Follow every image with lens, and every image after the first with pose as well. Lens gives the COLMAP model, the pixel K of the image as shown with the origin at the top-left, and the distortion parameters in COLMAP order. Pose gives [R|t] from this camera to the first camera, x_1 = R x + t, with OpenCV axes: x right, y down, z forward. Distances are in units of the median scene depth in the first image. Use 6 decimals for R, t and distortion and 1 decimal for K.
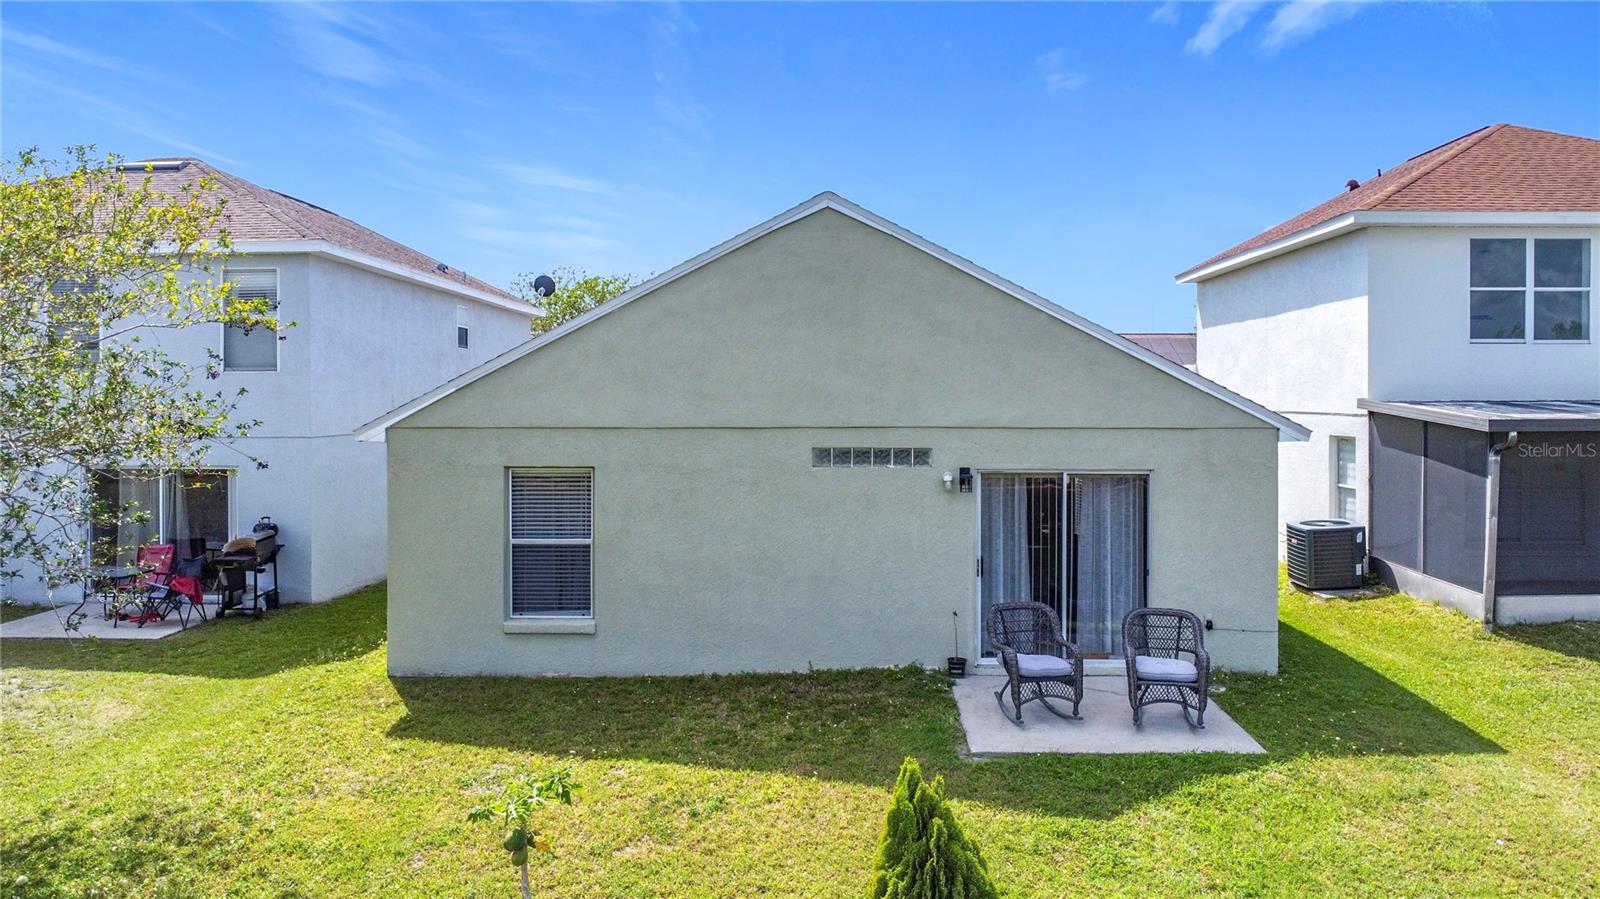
lens RADIAL K [[1155.5, 0, 813.8], [0, 1155.5, 419.9], [0, 0, 1]] dist [-0.027023, -0.002484]
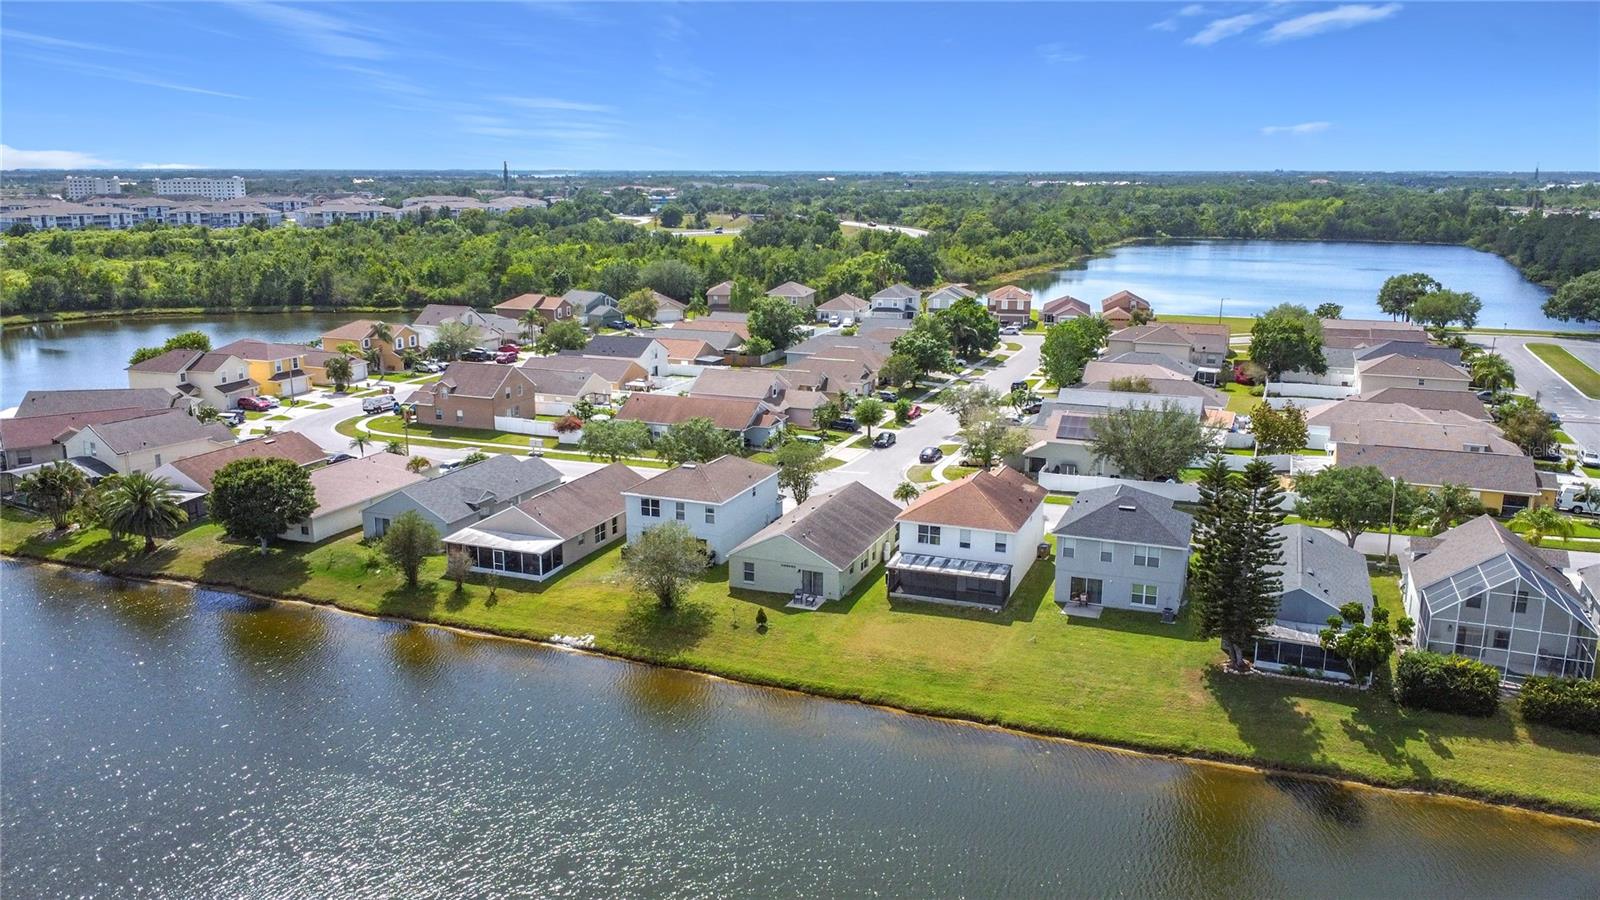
lens RADIAL K [[1200.0, 0, 820.0], [0, 1200.0, 482.2], [0, 0, 1]] dist [0.014198, -0.003157]
pose [[0.942281, 0.089910, -0.322526, 2.700683], [-0.011408, 0.971333, 0.237447, -2.344945], [0.334629, -0.220063, 0.916295, -5.935264]]
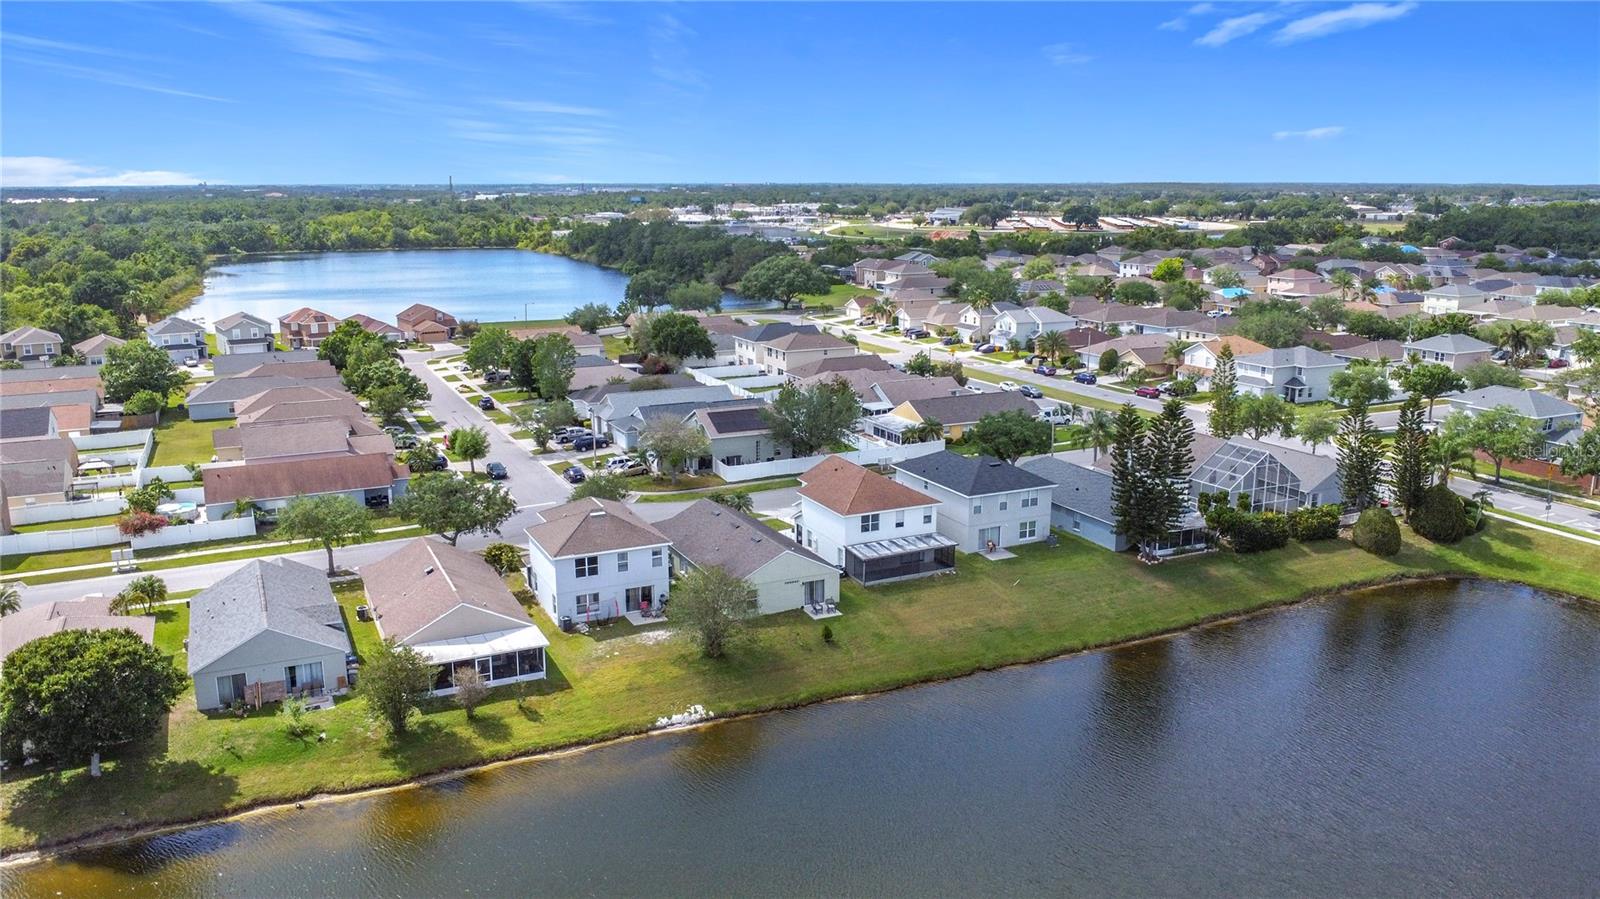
lens RADIAL K [[1175.3, 0, 787.5], [0, 1175.3, 439.4], [0, 0, 1]] dist [-0.014960, -0.001771]
pose [[0.892414, -0.093750, 0.441371, -3.245397], [0.005413, 0.980332, 0.197284, -2.375559], [-0.451185, -0.173670, 0.875369, -5.486720]]
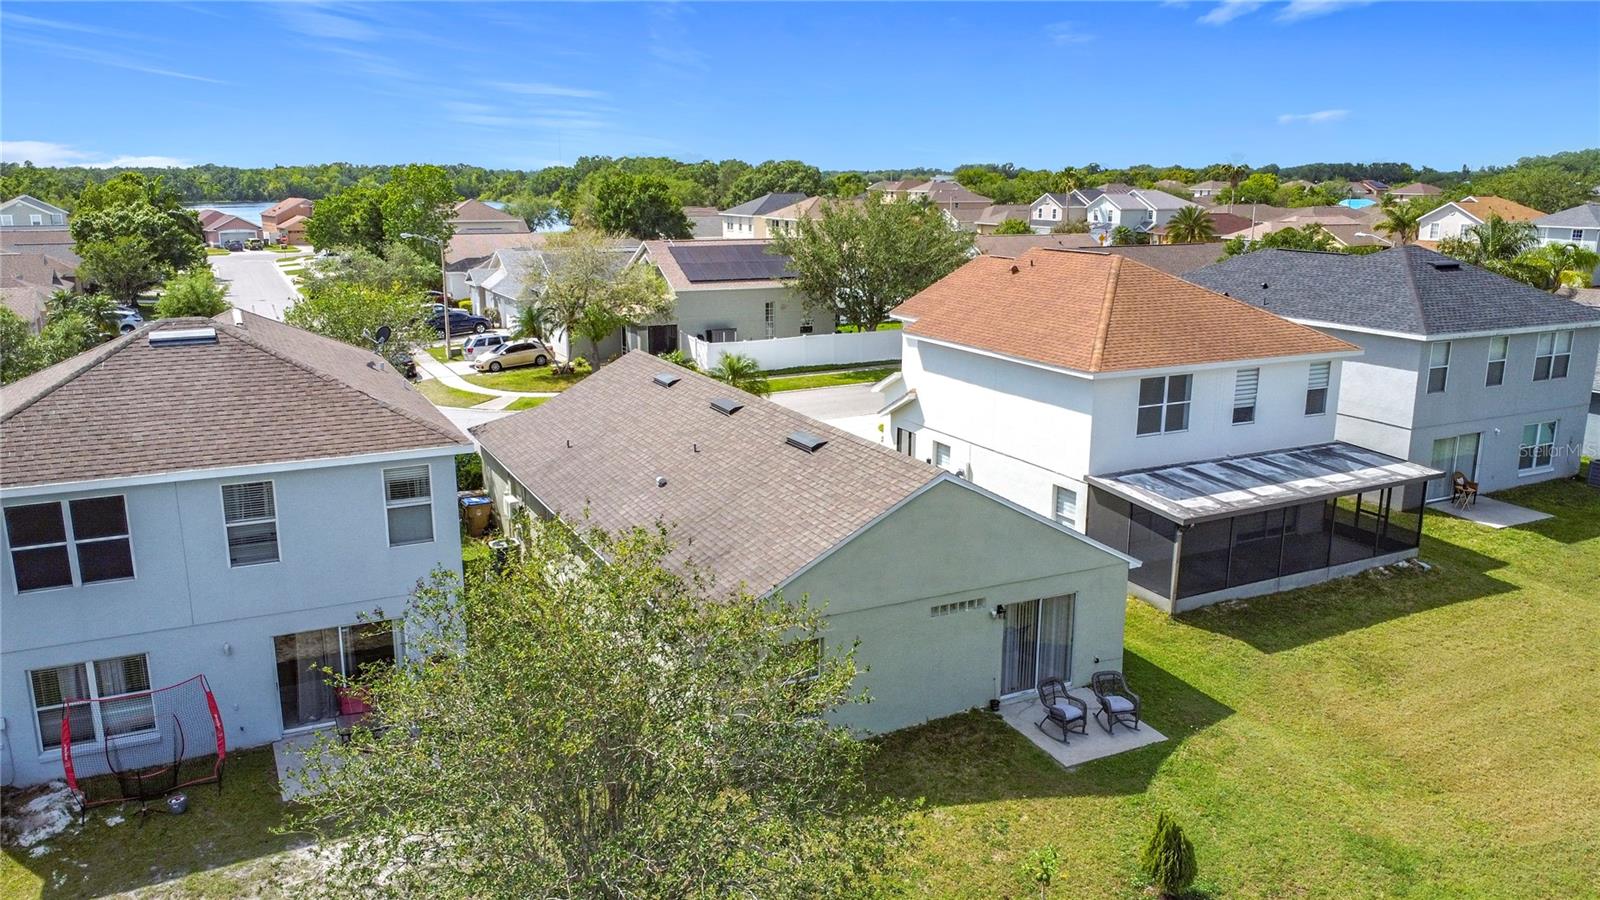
lens RADIAL K [[1175.3, 0, 787.5], [0, 1175.3, 439.9], [0, 0, 1]] dist [-0.014960, -0.001771]
pose [[0.887448, -0.097652, 0.450445, -1.004030], [0.003023, 0.978510, 0.206177, -0.612374], [-0.460898, -0.181610, 0.868672, -0.448712]]
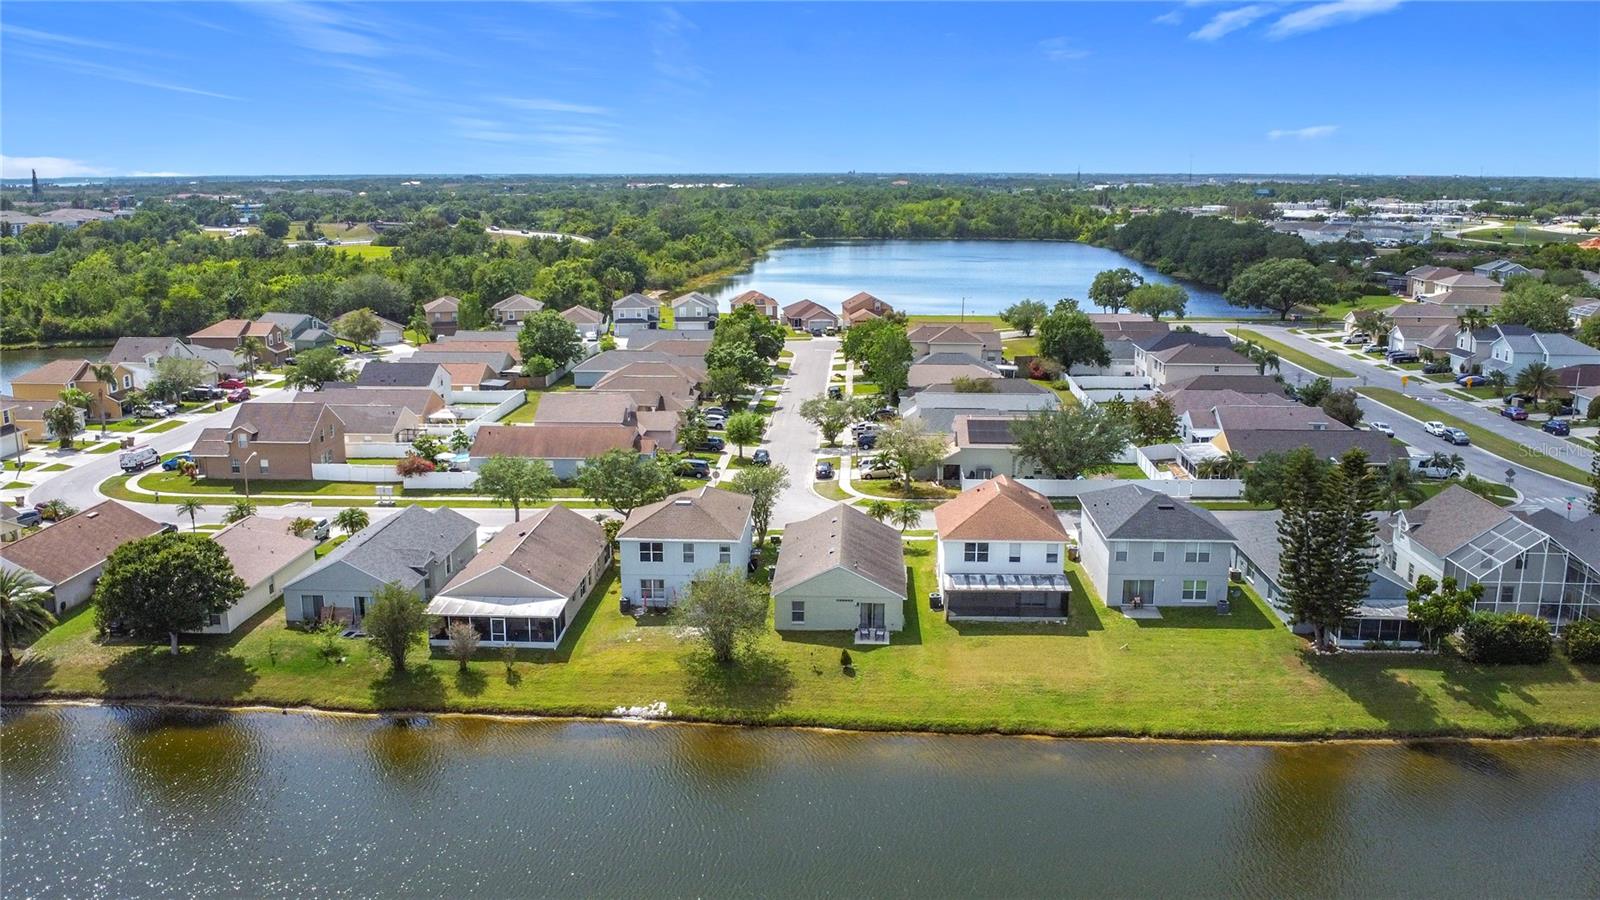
lens RADIAL K [[1255.3, 0, 808.4], [0, 1255.3, 449.1], [0, 0, 1]] dist [-0.039972, -0.011266]
pose [[0.999775, 0.008241, -0.019561, -0.028321], [-0.004170, 0.979848, 0.199702, -2.362014], [0.020812, -0.199575, 0.979661, -6.201786]]
